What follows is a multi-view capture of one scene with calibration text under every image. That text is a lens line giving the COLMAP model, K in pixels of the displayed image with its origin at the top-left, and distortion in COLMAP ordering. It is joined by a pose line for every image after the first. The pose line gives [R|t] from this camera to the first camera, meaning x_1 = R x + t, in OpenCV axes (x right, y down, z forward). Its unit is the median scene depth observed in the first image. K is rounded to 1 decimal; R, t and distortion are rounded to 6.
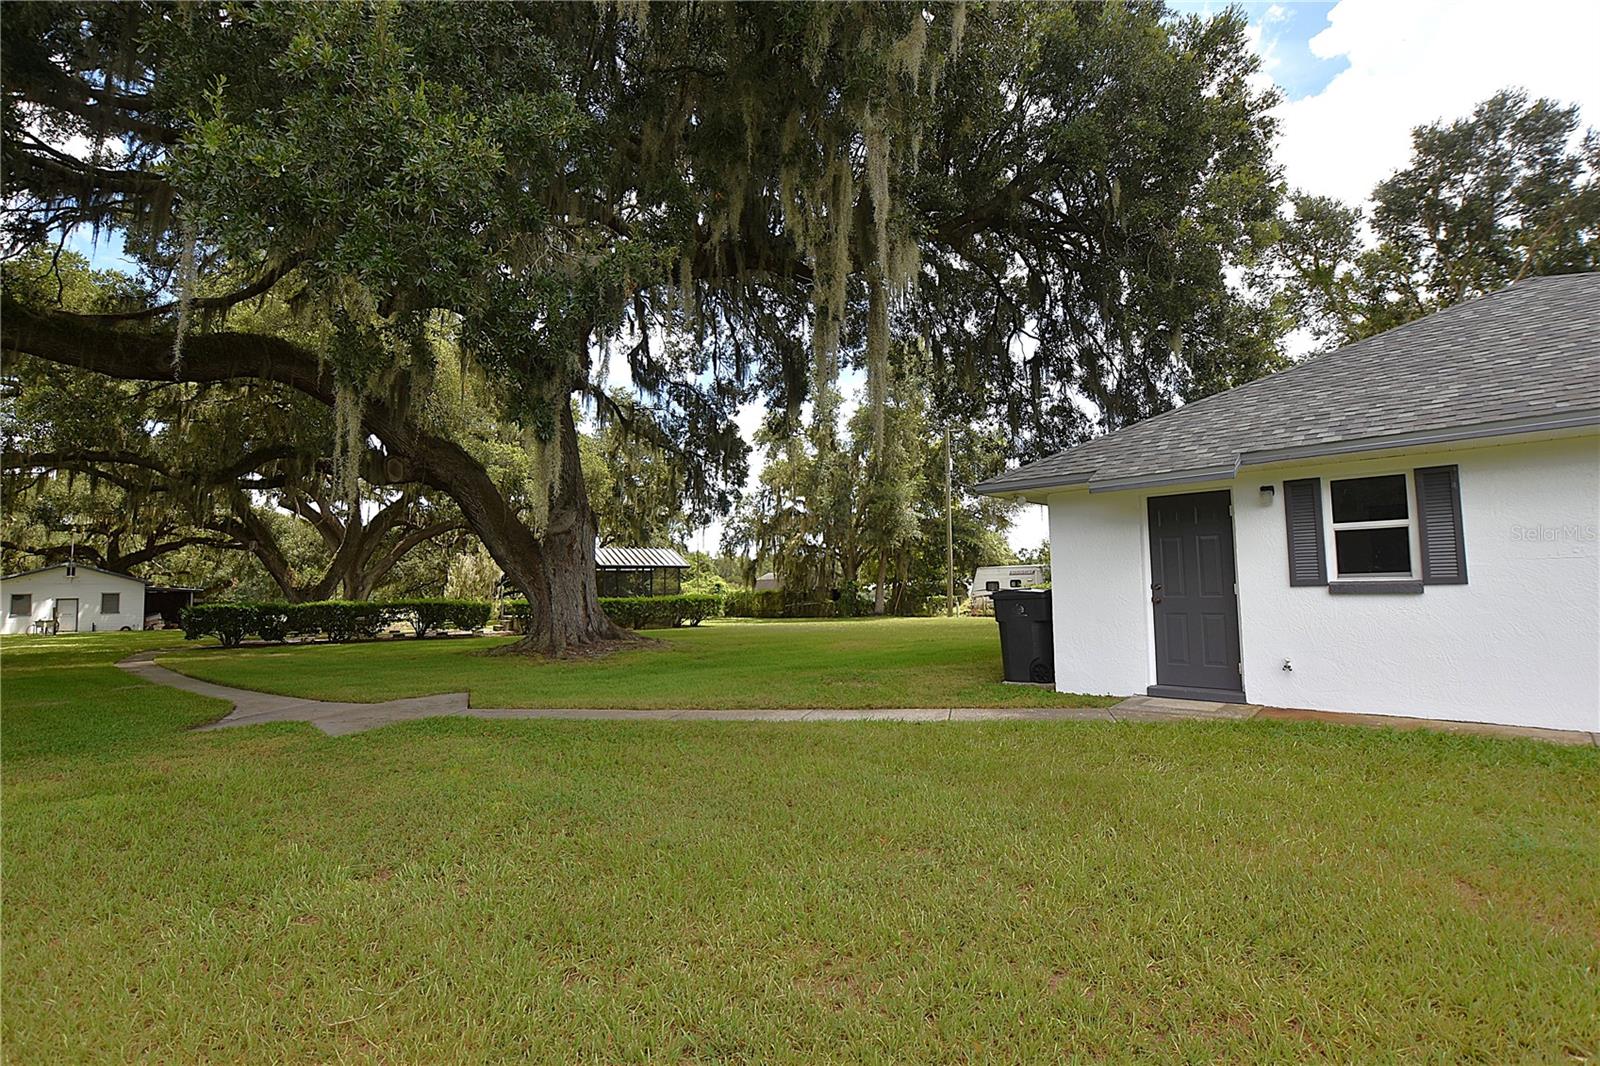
lens RADIAL K [[708.8, 0, 798.0], [0, 708.8, 532.3], [0, 0, 1]] dist [-0.026518, 0.000434]
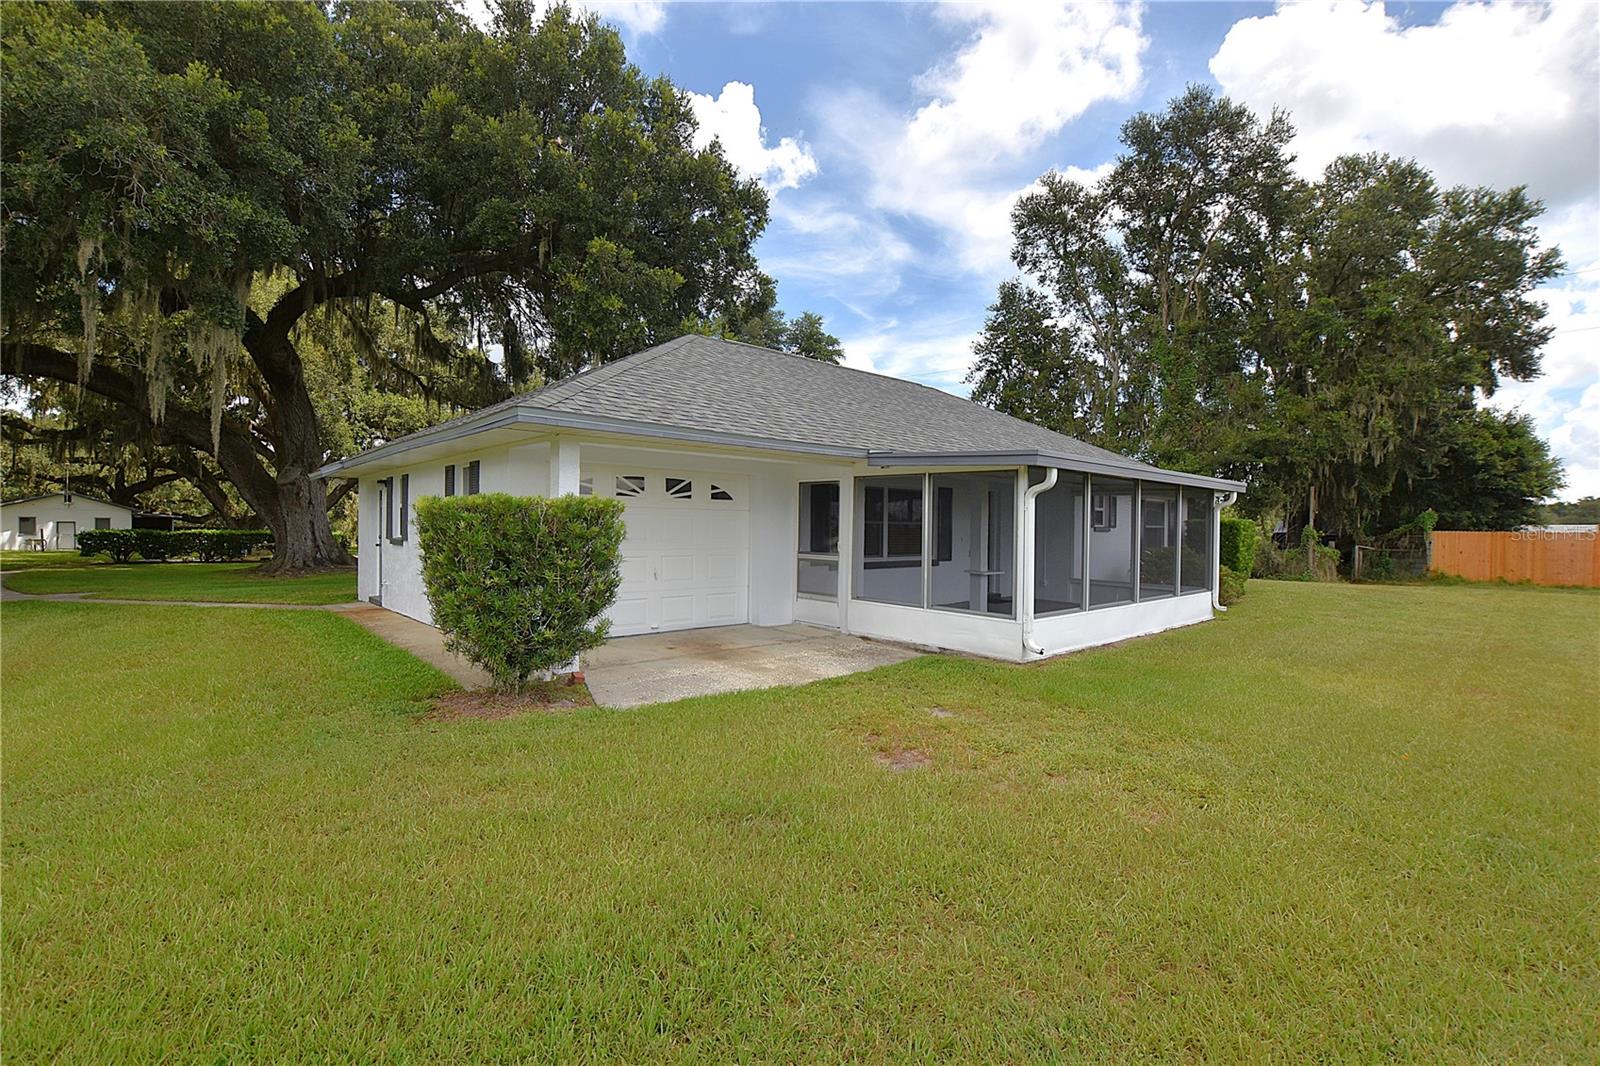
lens RADIAL K [[708.8, 0, 802.4], [0, 708.8, 530.2], [0, 0, 1]] dist [-0.026518, 0.000434]
pose [[0.997471, 0.029831, -0.064505, 0.346193], [-0.024526, 0.996370, 0.081516, -0.020818], [0.066703, -0.079728, 0.994582, -0.122108]]
